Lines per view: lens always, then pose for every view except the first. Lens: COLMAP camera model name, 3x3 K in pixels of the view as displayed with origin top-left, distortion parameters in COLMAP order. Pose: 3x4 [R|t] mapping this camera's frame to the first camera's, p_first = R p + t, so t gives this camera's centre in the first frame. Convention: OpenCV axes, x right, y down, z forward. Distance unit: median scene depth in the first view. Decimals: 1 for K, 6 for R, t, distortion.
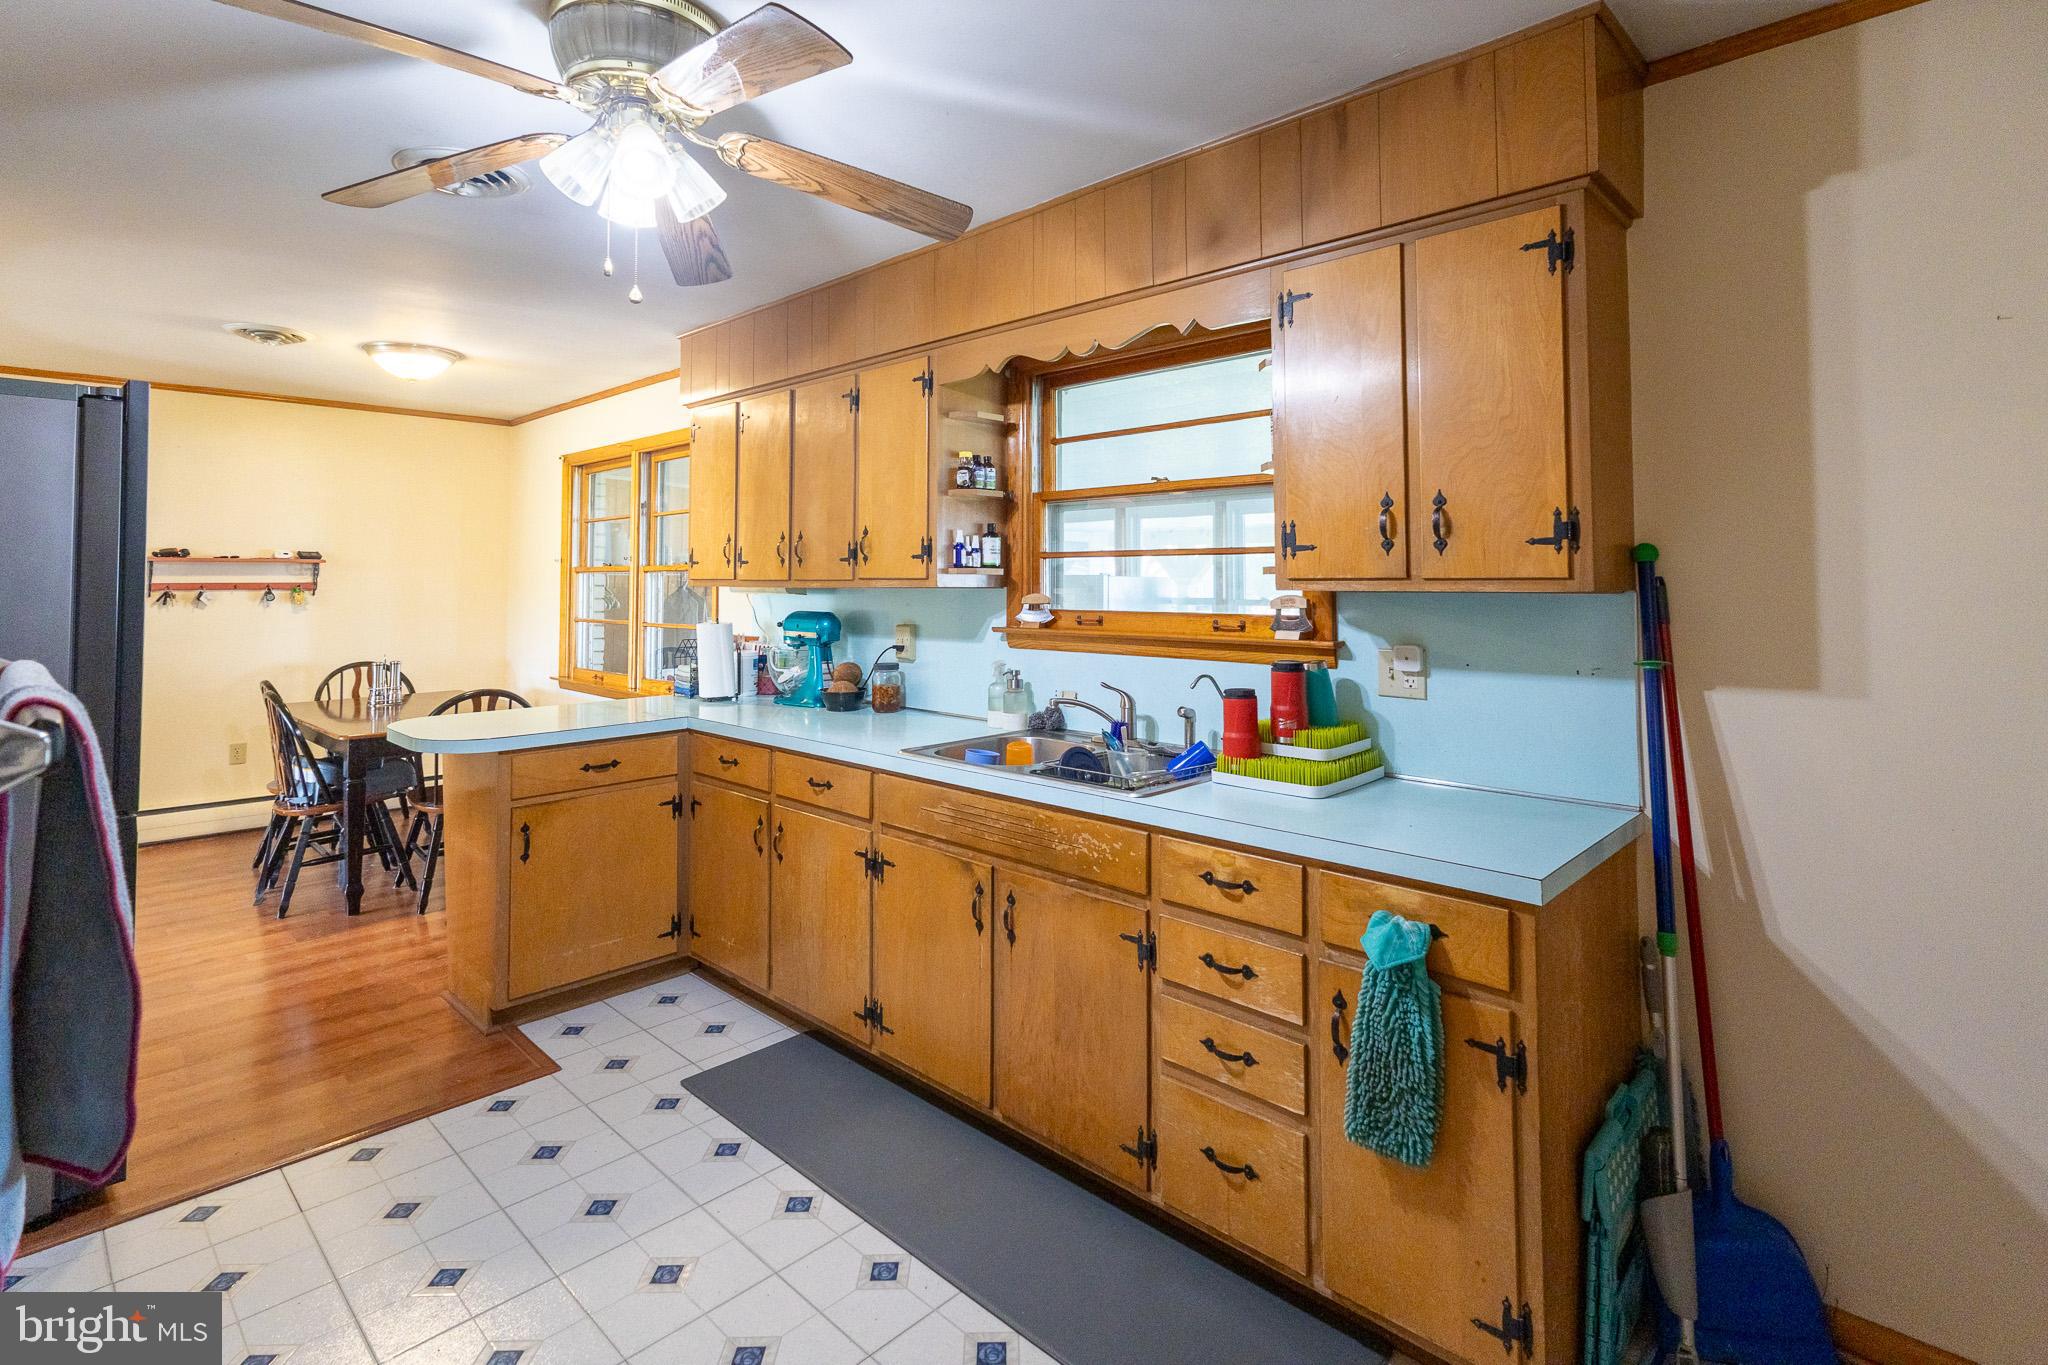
lens RADIAL K [[991.6, 0, 1021.6], [0, 991.6, 540.5], [0, 0, 1]] dist [-0.002225, -0.000010]
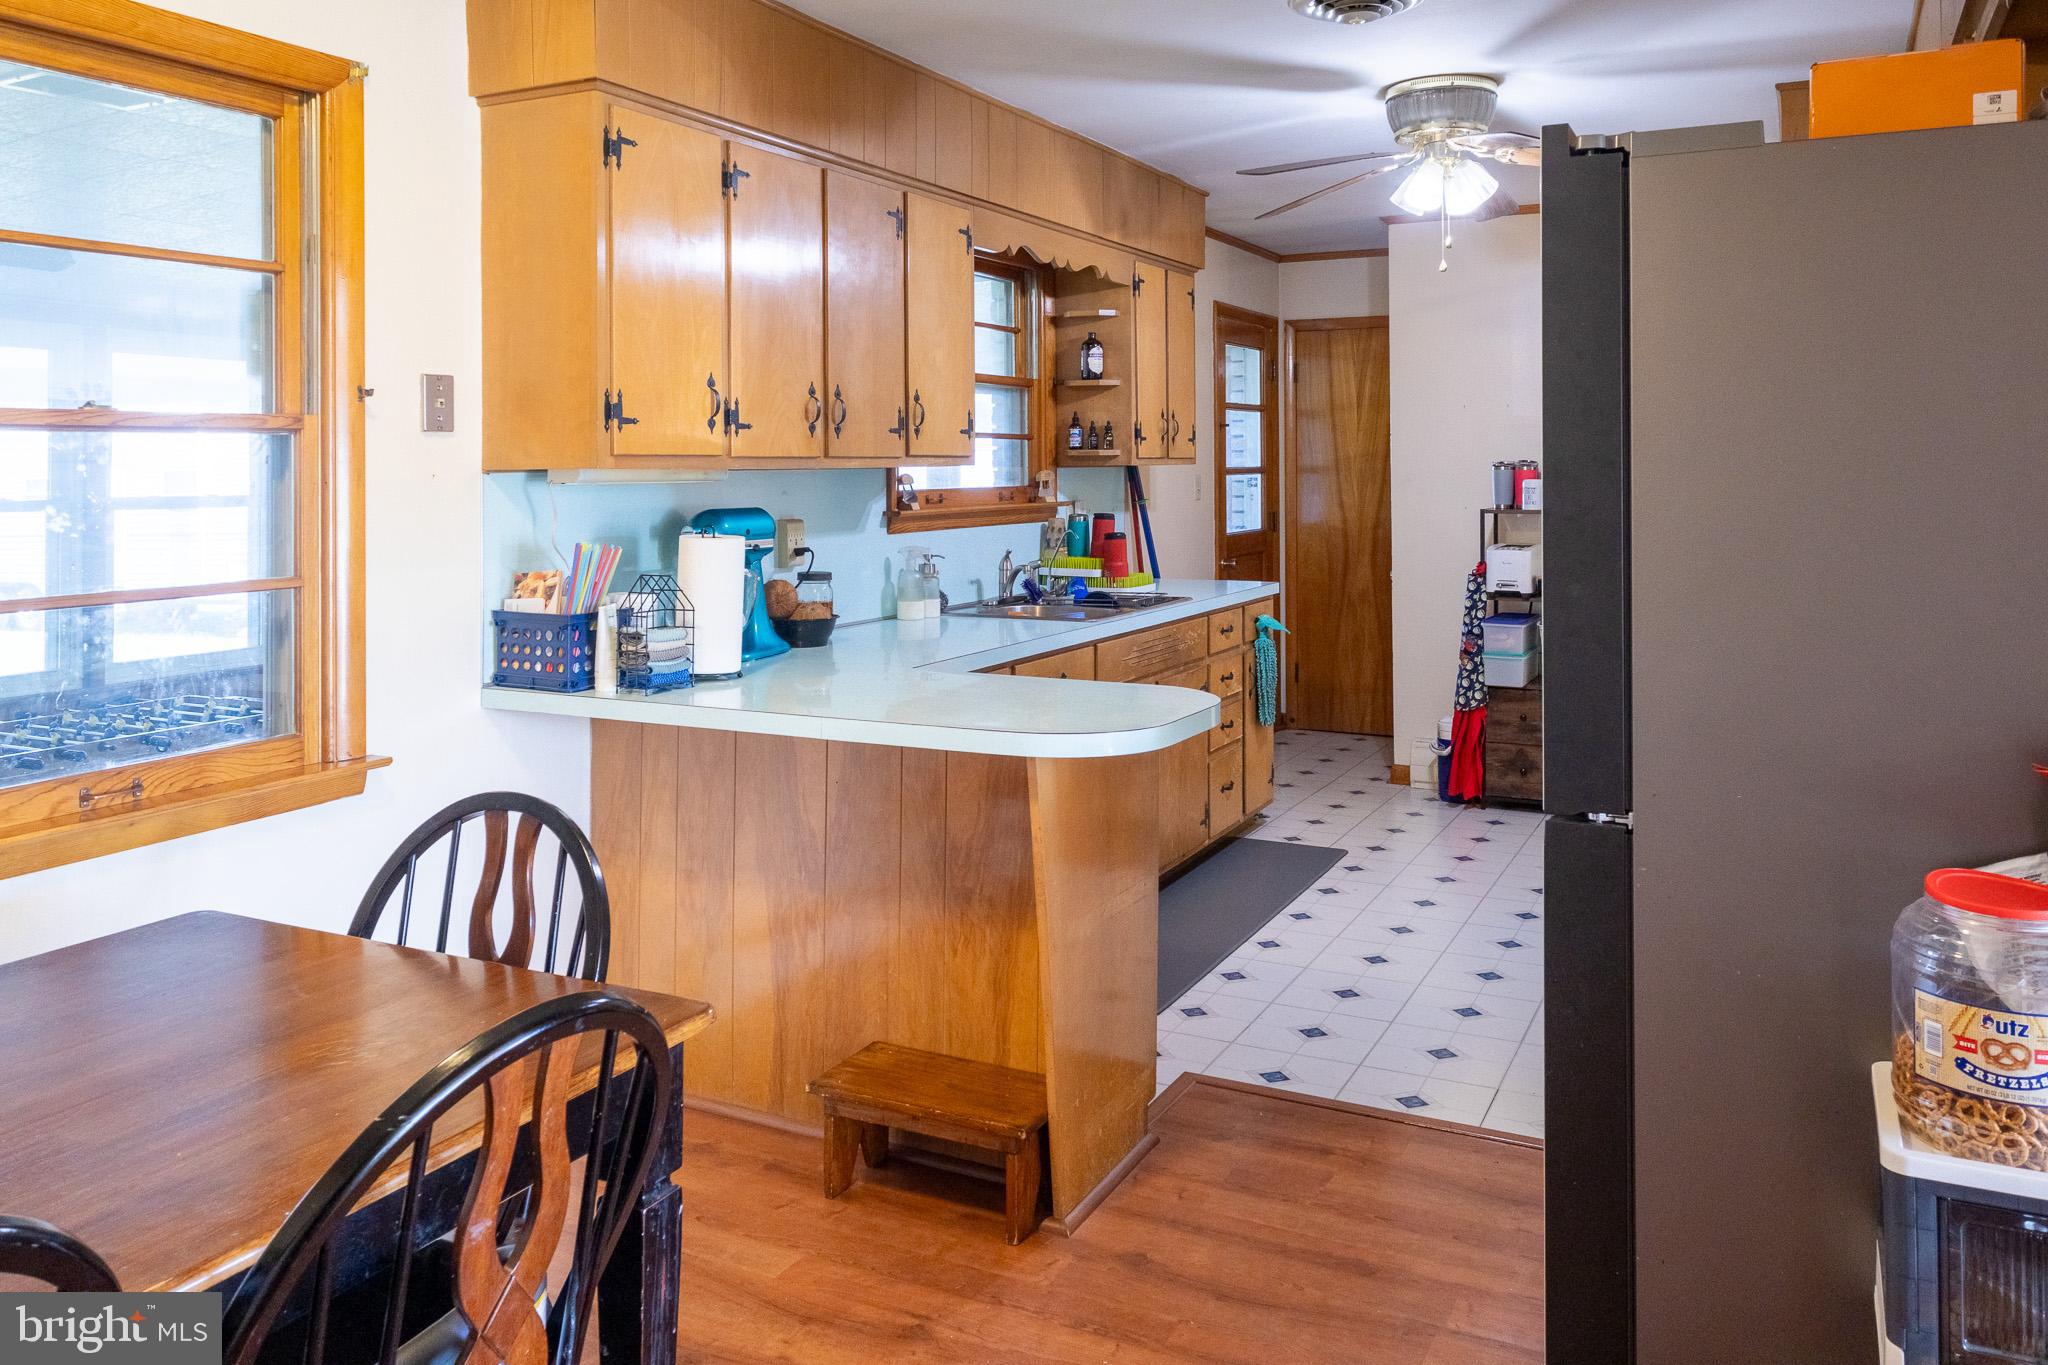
lens RADIAL K [[1532.8, 0, 1022.8], [0, 1532.8, 452.9], [0, 0, 1]] dist [0.013405, 0.000117]
pose [[-0.288669, 0.012581, 0.957346, -1.356861], [-0.029545, 0.999320, -0.022041, 0.060288], [-0.956973, -0.034647, -0.288101, 1.265704]]
